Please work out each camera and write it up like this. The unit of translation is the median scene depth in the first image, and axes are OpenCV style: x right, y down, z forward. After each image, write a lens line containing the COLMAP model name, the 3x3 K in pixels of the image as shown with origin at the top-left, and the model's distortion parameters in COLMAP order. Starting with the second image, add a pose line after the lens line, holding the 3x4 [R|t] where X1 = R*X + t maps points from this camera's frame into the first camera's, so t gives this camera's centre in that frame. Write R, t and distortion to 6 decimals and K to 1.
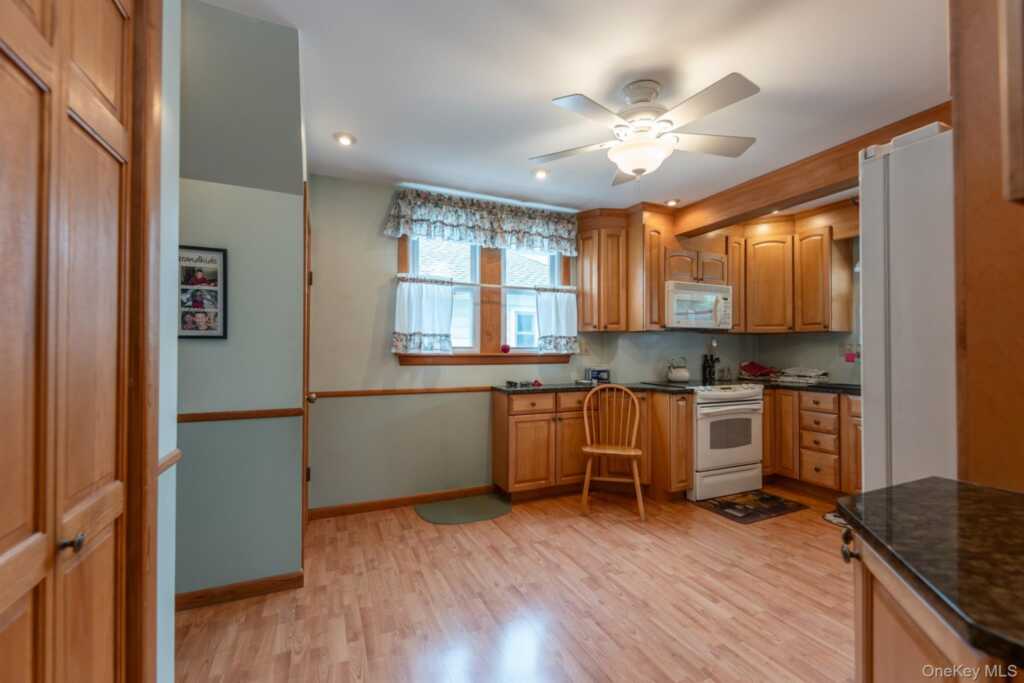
lens RADIAL K [[430.1, 0, 512.7], [0, 430.1, 347.0], [0, 0, 1]] dist [0.000594, -0.000016]
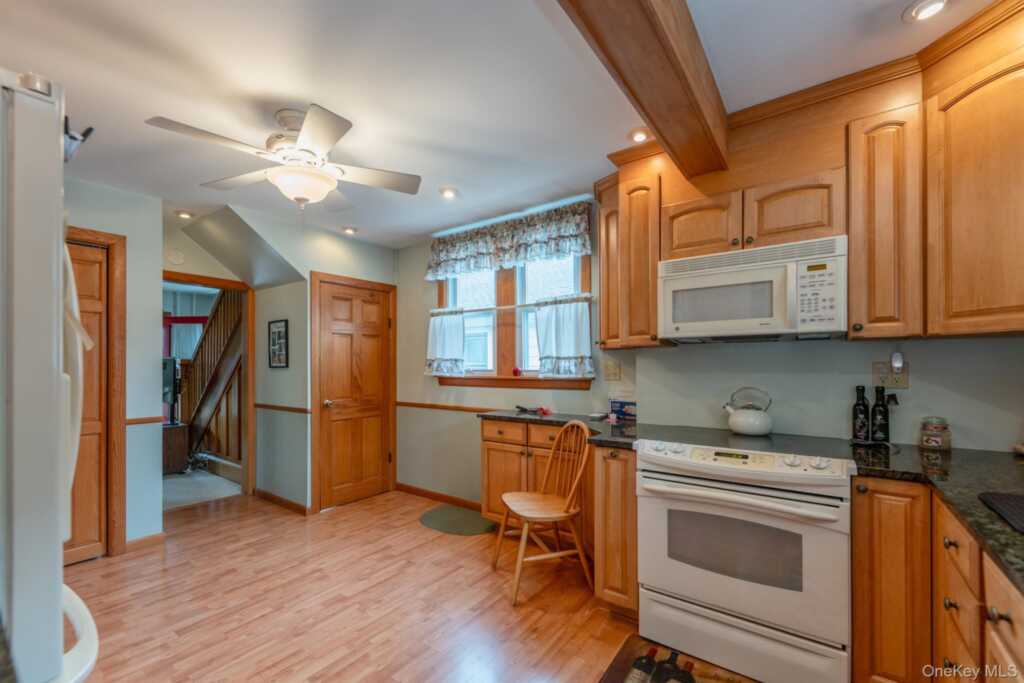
lens RADIAL K [[420.7, 0, 513.6], [0, 420.7, 366.2], [0, 0, 1]] dist [0.001403, 0.000123]
pose [[0.497116, -0.002491, -0.867680, 0.795200], [0.010704, 0.999937, 0.003262, -0.011478], [0.867618, -0.010909, 0.497112, 0.538582]]
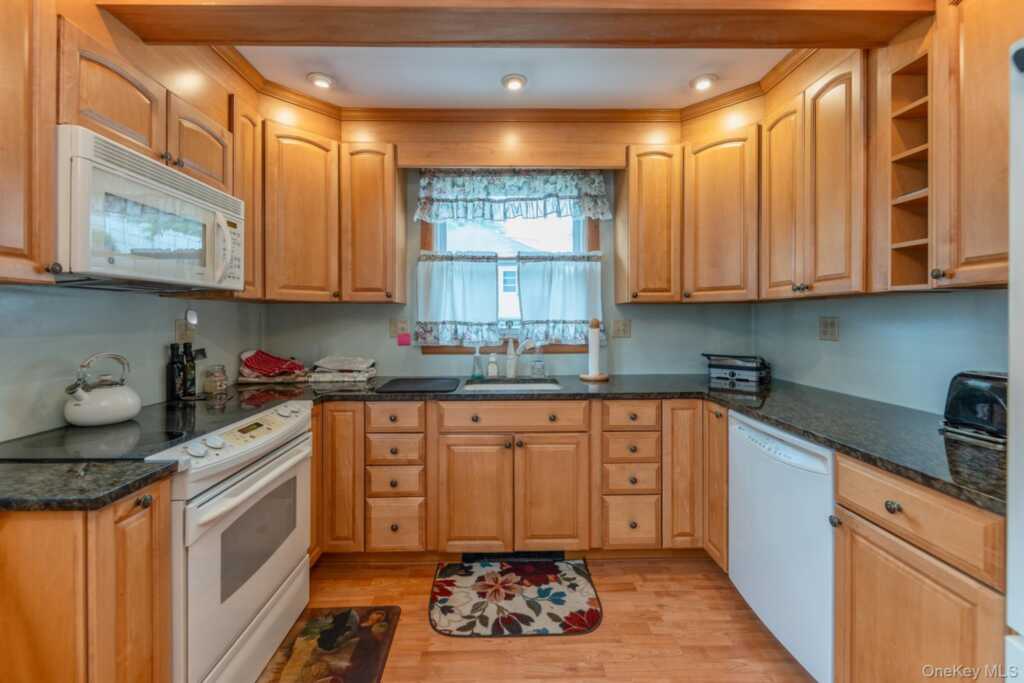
lens RADIAL K [[434.6, 0, 511.0], [0, 434.6, 320.0], [0, 0, 1]] dist [0.002140, 0.000288]
pose [[0.394856, -0.003781, 0.918735, 0.200360], [-0.008774, 0.999930, 0.007887, -0.016963], [-0.918701, -0.011175, 0.394795, 0.591677]]
